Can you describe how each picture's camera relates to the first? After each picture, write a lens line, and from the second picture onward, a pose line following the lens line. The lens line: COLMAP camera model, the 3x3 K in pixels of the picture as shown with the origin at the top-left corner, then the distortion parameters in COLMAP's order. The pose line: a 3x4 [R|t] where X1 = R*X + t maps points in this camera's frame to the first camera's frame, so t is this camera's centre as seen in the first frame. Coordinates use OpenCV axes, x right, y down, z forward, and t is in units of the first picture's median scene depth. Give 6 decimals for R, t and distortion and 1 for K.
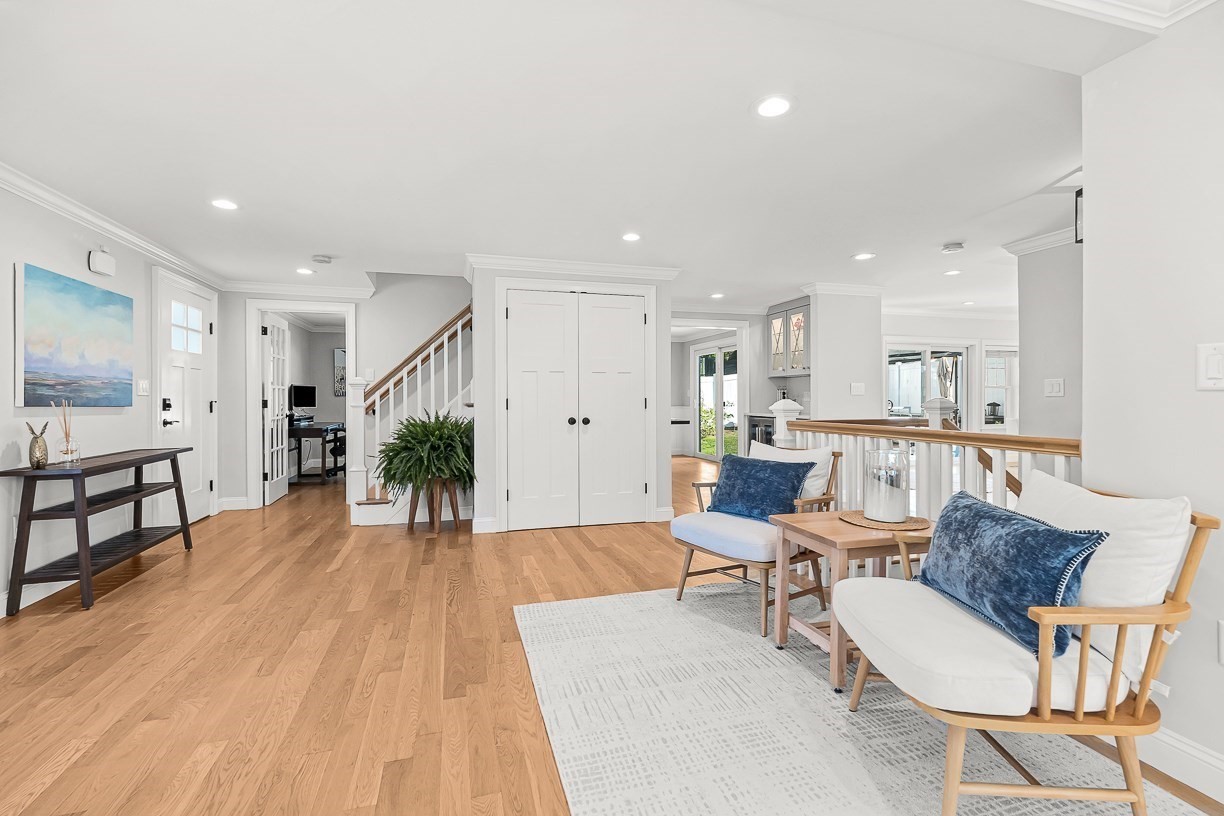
lens RADIAL K [[540.0, 0, 605.8], [0, 540.0, 405.6], [0, 0, 1]] dist [-0.000826, 0.000061]
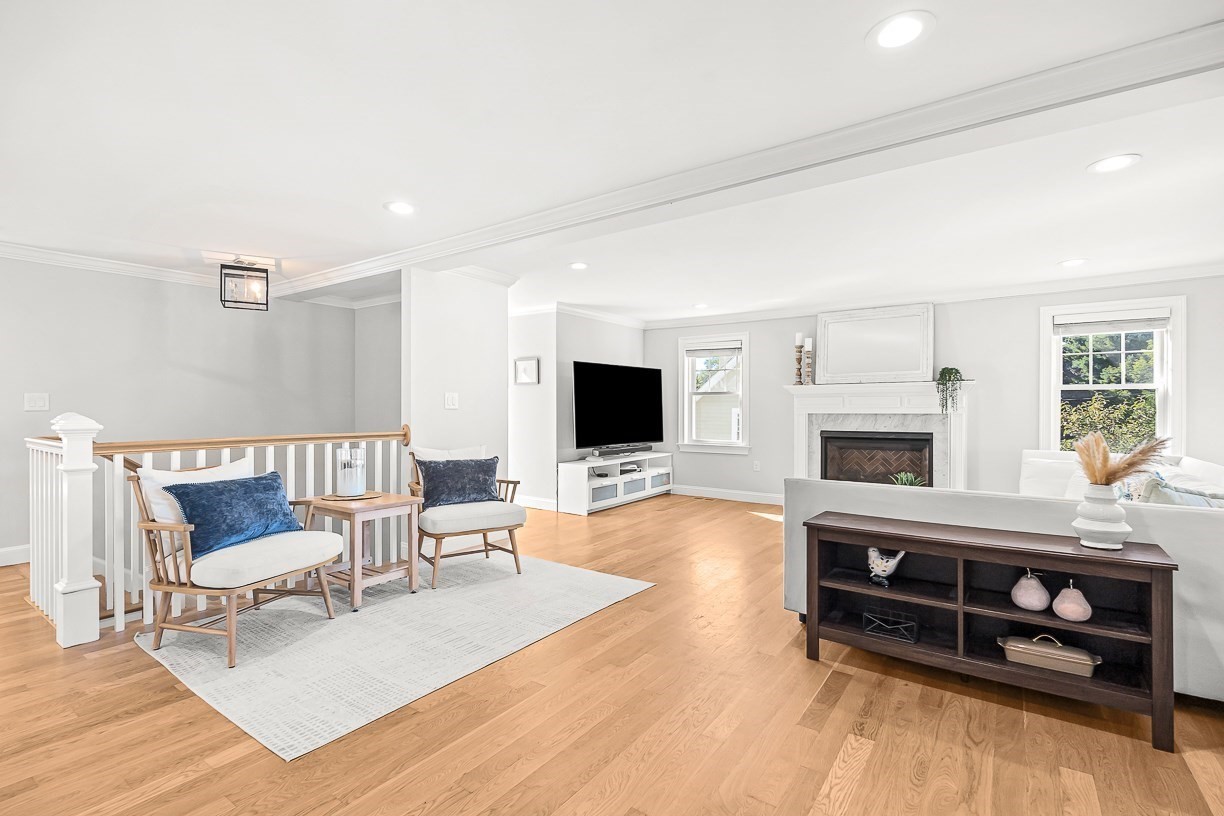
lens RADIAL K [[550.7, 0, 606.6], [0, 550.7, 409.4], [0, 0, 1]] dist [0.002675, -0.000052]
pose [[-0.610037, 0.002145, 0.792370, -0.585810], [0.011867, 0.999909, 0.006430, -0.012261], [-0.792284, 0.013326, -0.610007, 0.730241]]
